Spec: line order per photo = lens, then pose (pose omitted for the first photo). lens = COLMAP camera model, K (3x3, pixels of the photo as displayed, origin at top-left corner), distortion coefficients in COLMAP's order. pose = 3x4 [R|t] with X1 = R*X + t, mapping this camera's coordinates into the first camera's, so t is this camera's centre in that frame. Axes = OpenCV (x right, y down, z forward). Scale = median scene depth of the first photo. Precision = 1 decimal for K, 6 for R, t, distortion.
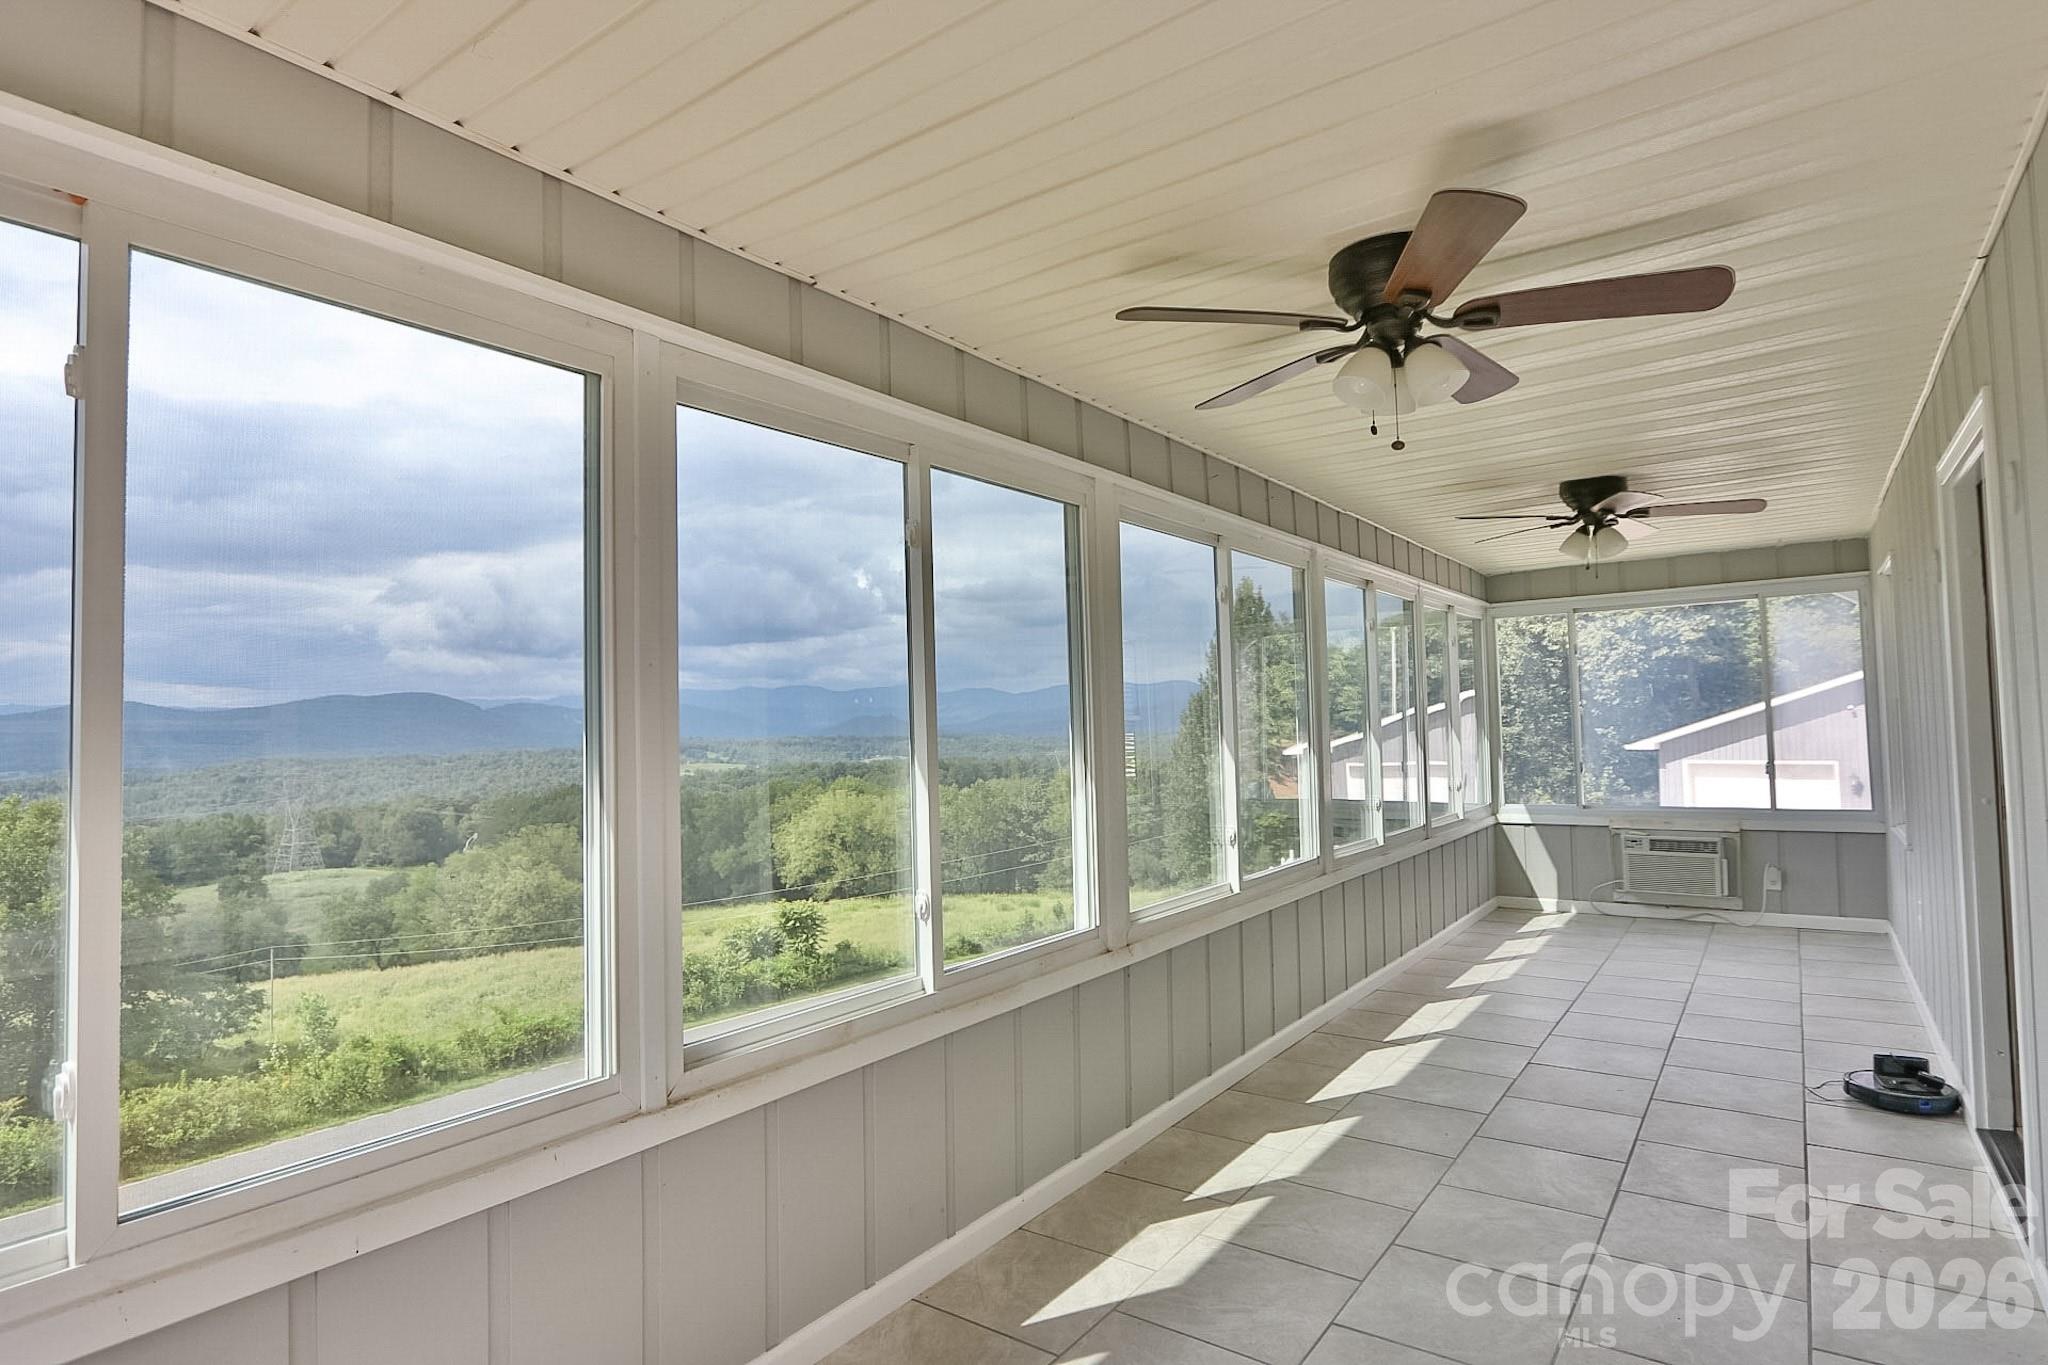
lens RADIAL K [[1052.3, 0, 1024.0], [0, 1052.3, 692.6], [0, 0, 1]] dist [-0.008094, -0.001791]
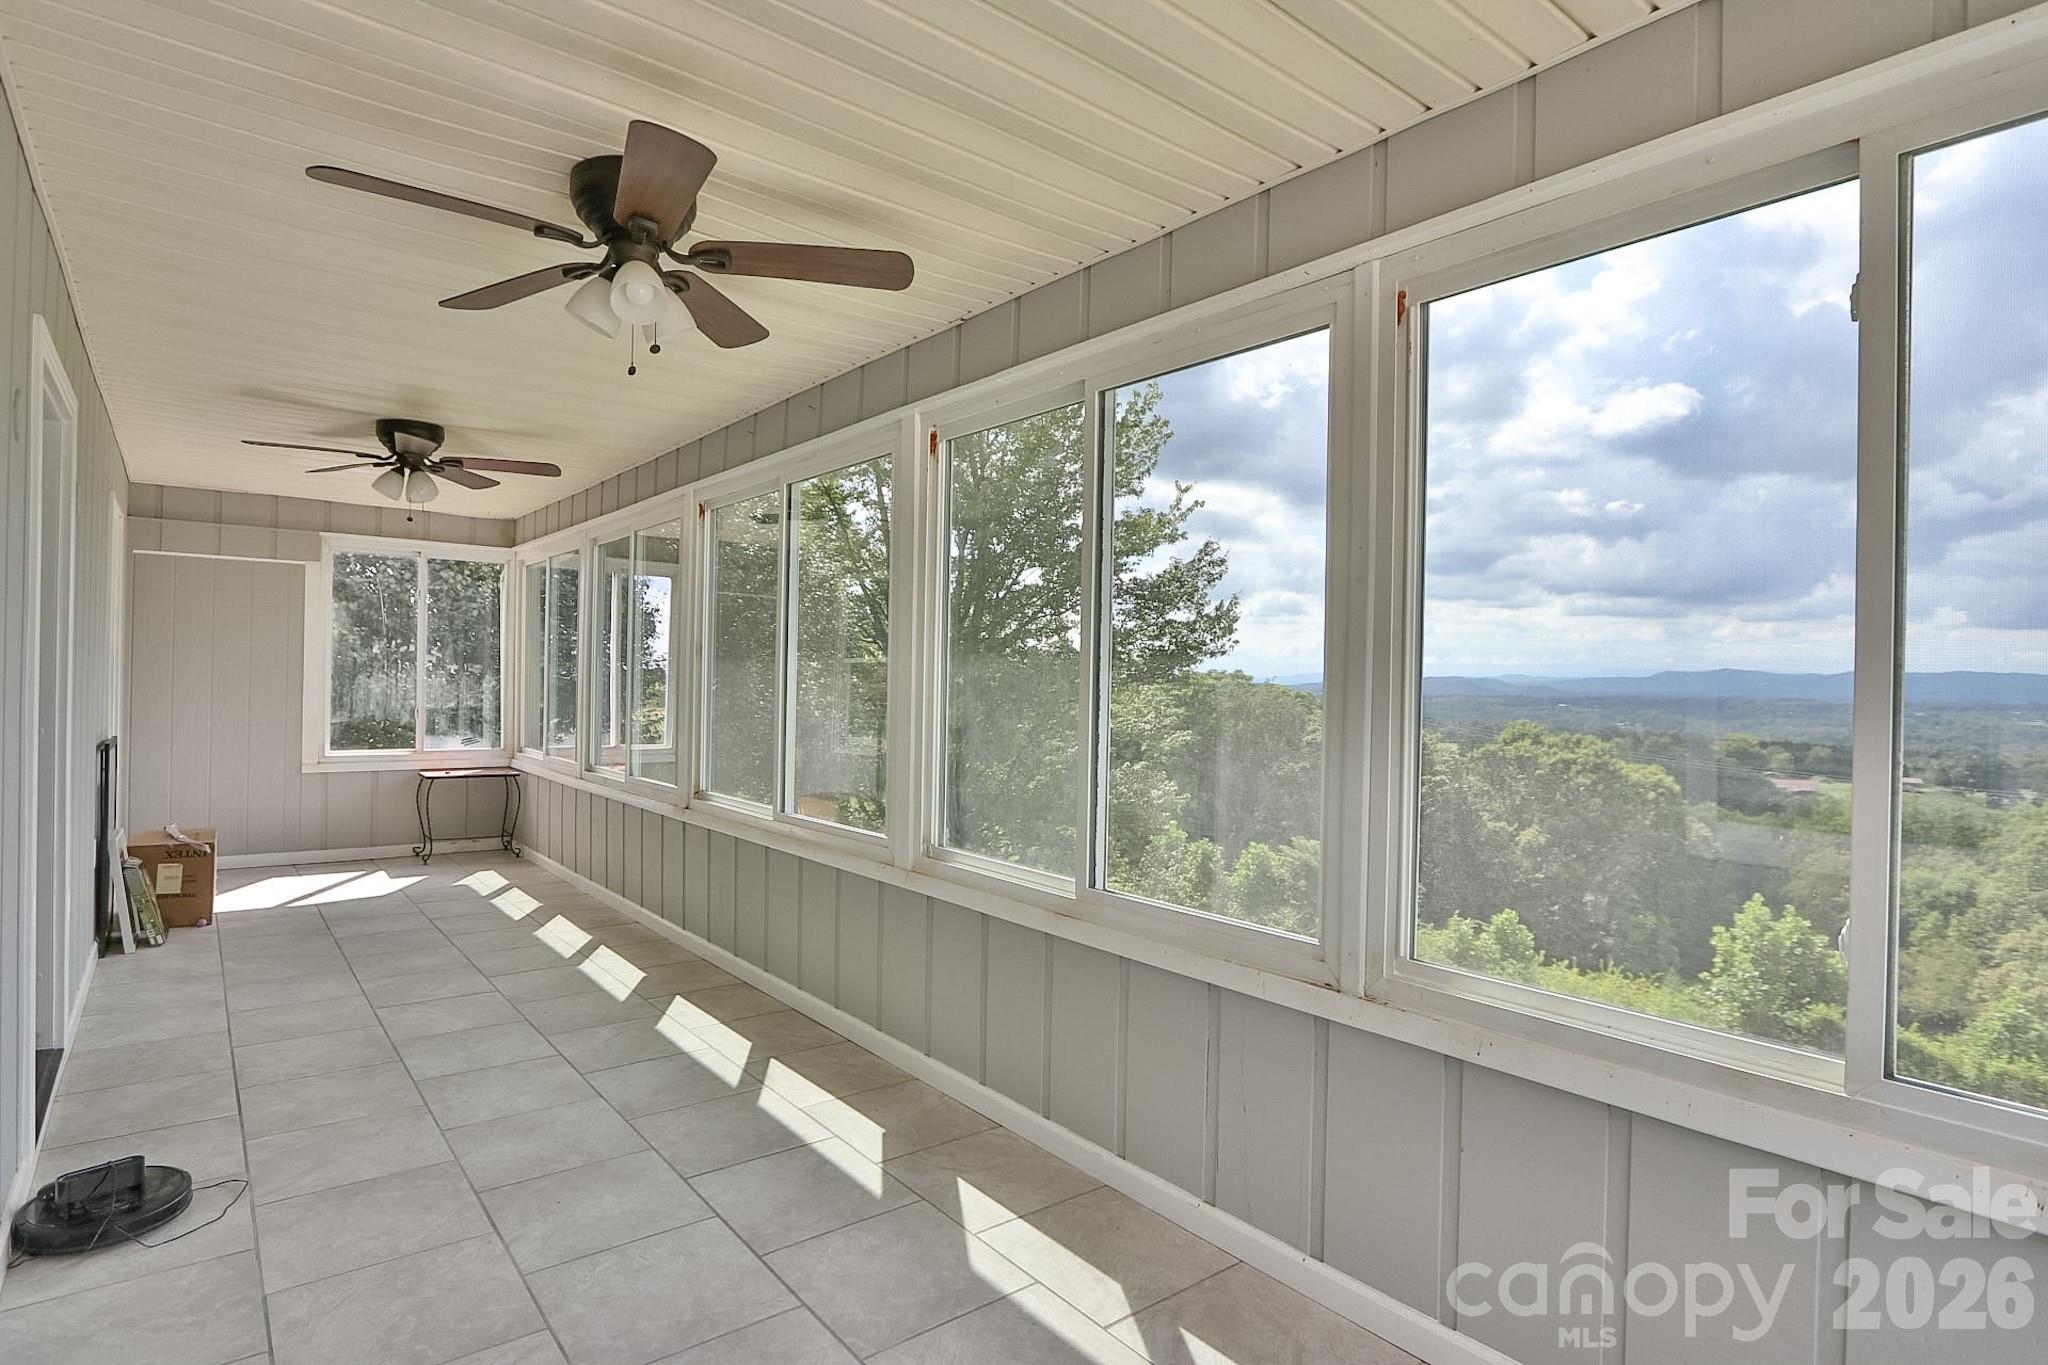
lens RADIAL K [[1052.3, 0, 1024.0], [0, 1052.3, 692.6], [0, 0, 1]] dist [-0.008094, -0.001791]
pose [[-0.264170, 0.043575, -0.963491, 1.119066], [0.042941, 0.998520, 0.033386, 0.034643], [0.963520, -0.032554, -0.265650, 1.492139]]
